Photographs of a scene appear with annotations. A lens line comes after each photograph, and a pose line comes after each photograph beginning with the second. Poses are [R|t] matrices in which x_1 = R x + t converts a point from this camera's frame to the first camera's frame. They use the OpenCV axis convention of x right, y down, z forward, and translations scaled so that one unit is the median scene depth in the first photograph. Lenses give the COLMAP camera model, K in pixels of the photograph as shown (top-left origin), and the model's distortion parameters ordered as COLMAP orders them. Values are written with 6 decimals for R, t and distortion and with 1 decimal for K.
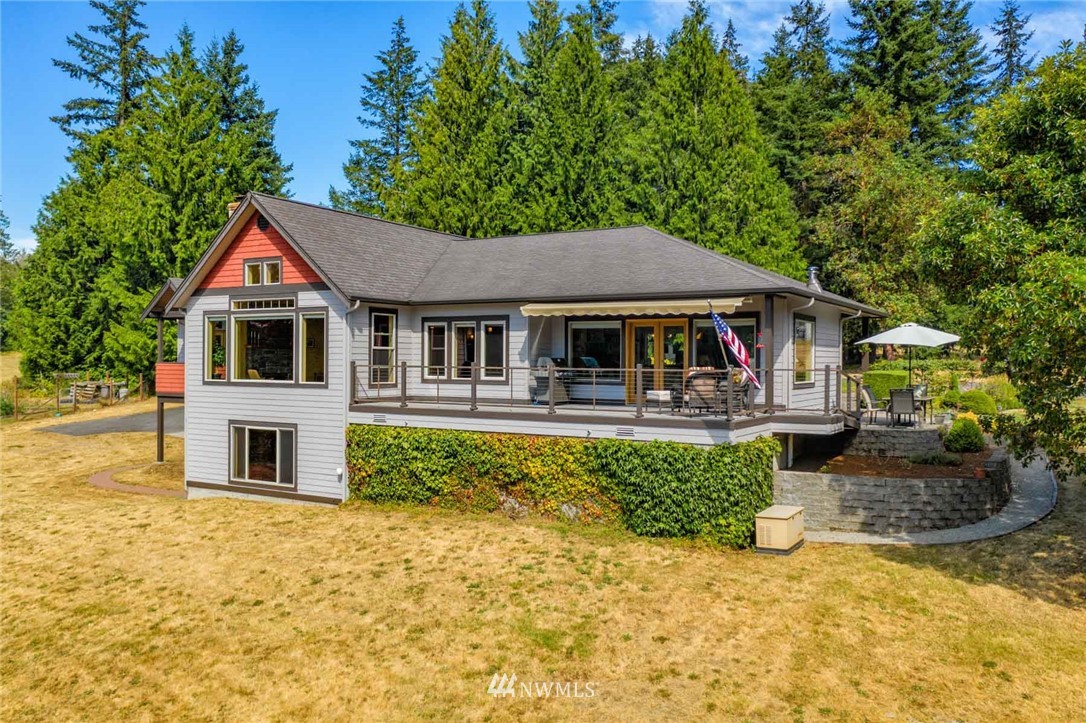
lens RADIAL K [[867.7, 0, 543.0], [0, 867.7, 361.5], [0, 0, 1]] dist [-0.002779, -0.001159]
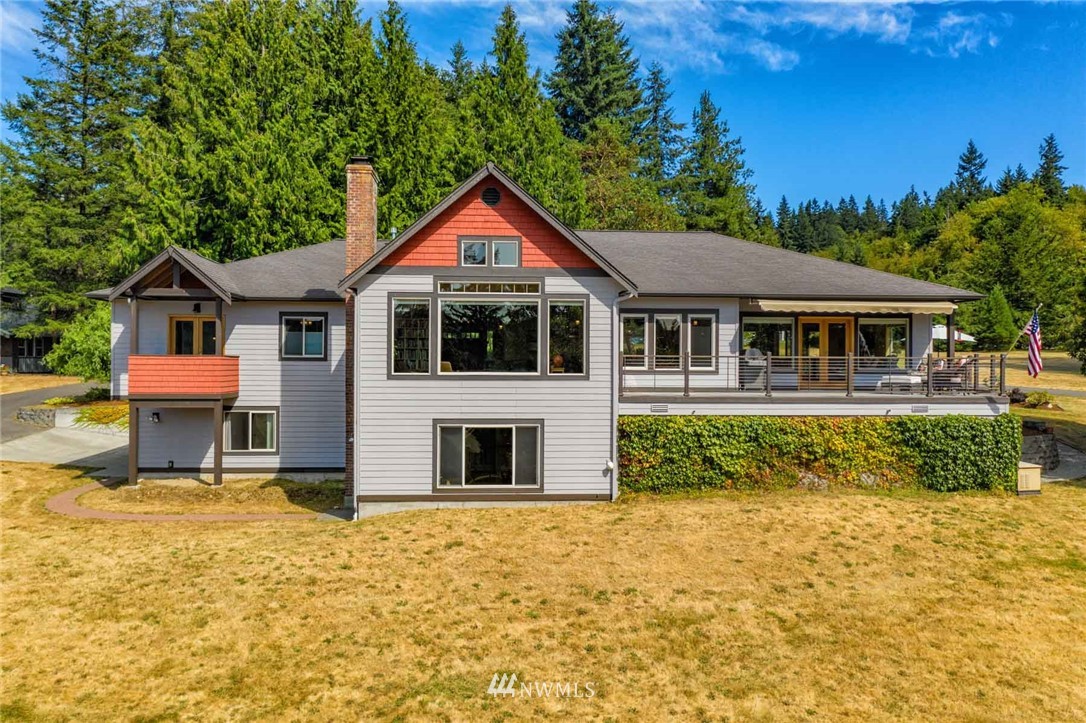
lens RADIAL K [[867.7, 0, 543.0], [0, 867.7, 361.5], [0, 0, 1]] dist [-0.002779, -0.001159]
pose [[0.817398, -0.002059, 0.576069, -0.827877], [0.001620, 0.999998, 0.001276, 0.009452], [-0.576071, -0.000110, 0.817400, 0.245100]]
